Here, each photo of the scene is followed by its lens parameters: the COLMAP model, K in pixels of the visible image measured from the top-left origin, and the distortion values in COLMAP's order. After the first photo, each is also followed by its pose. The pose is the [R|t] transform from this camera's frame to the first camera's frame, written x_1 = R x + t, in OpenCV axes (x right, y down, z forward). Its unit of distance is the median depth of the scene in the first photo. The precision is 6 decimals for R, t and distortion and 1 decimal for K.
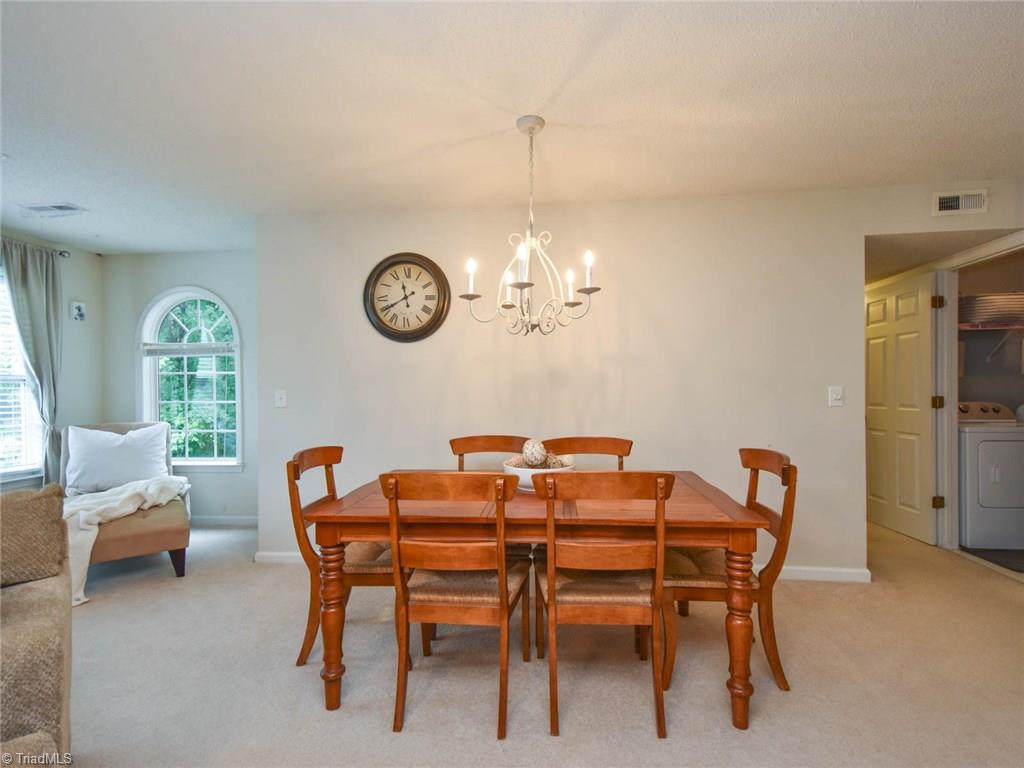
lens RADIAL K [[500.4, 0, 520.4], [0, 500.4, 392.3], [0, 0, 1]] dist [0.020242, -0.001666]
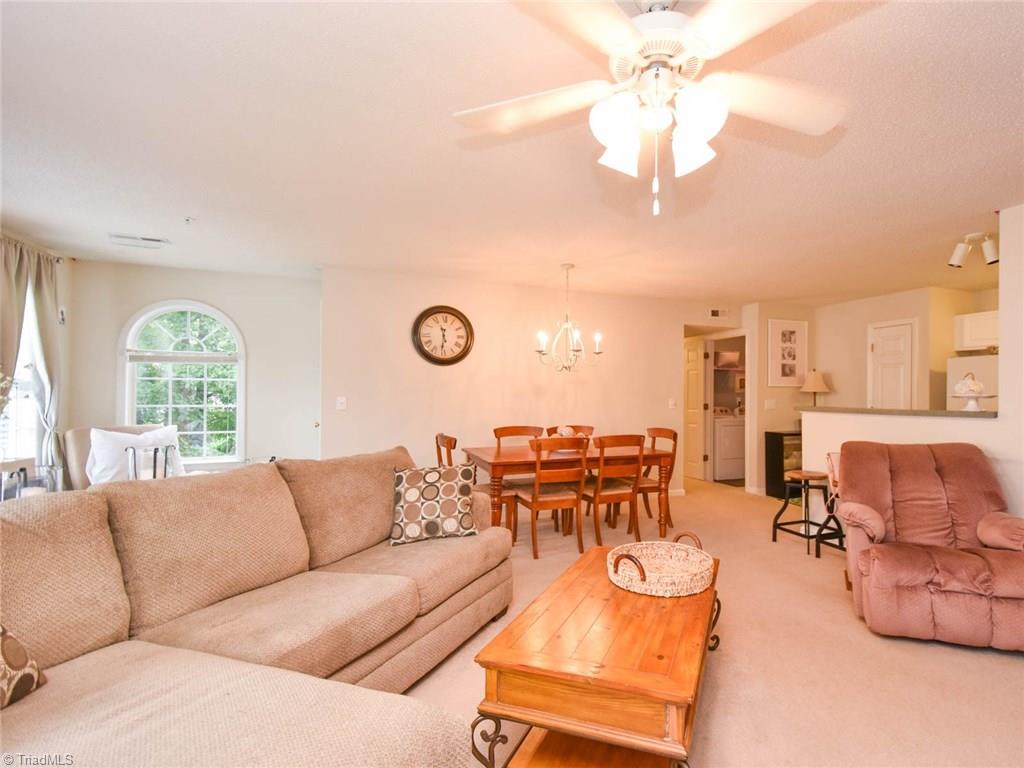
lens RADIAL K [[510.6, 0, 598.8], [0, 510.6, 389.4], [0, 0, 1]] dist [-0.000143, -0.000034]
pose [[0.858212, 0.018408, 0.512965, -0.526502], [-0.009469, 0.999754, -0.020035, -0.003727], [-0.513208, 0.012337, 0.858176, -0.460389]]
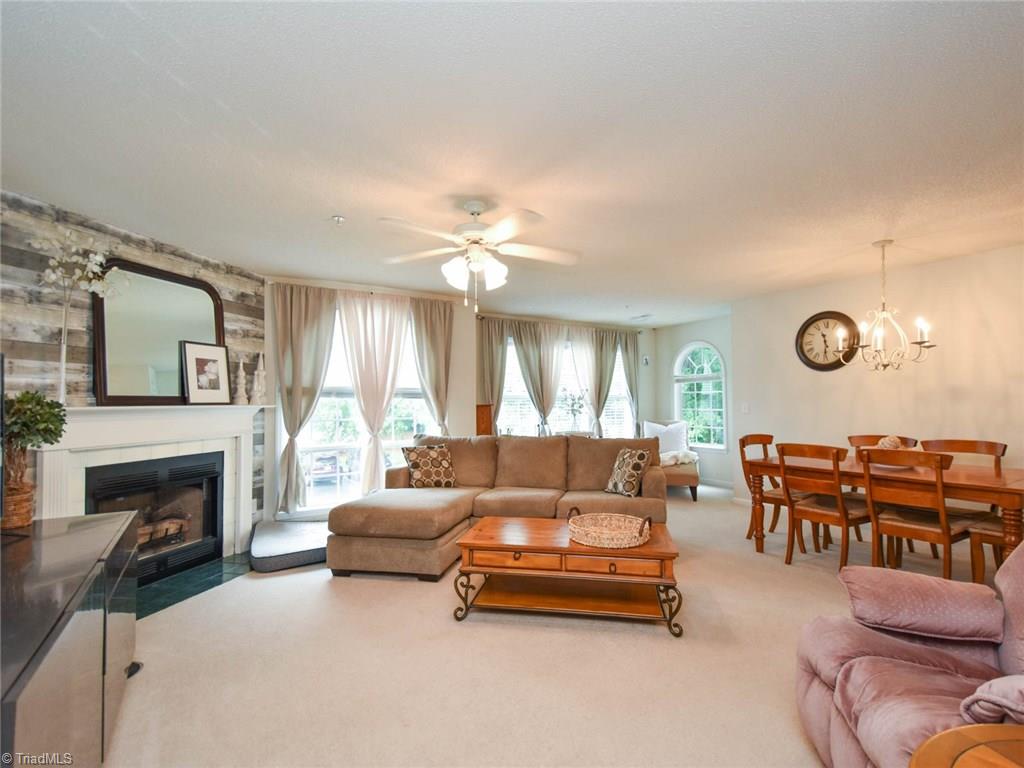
lens RADIAL K [[500.4, 0, 520.4], [0, 500.4, 392.3], [0, 0, 1]] dist [0.020242, -0.001666]
pose [[0.606323, -0.014496, -0.795086, 0.359433], [-0.000876, 0.999821, -0.018896, -0.007241], [0.795218, 0.012153, 0.606202, -0.550583]]
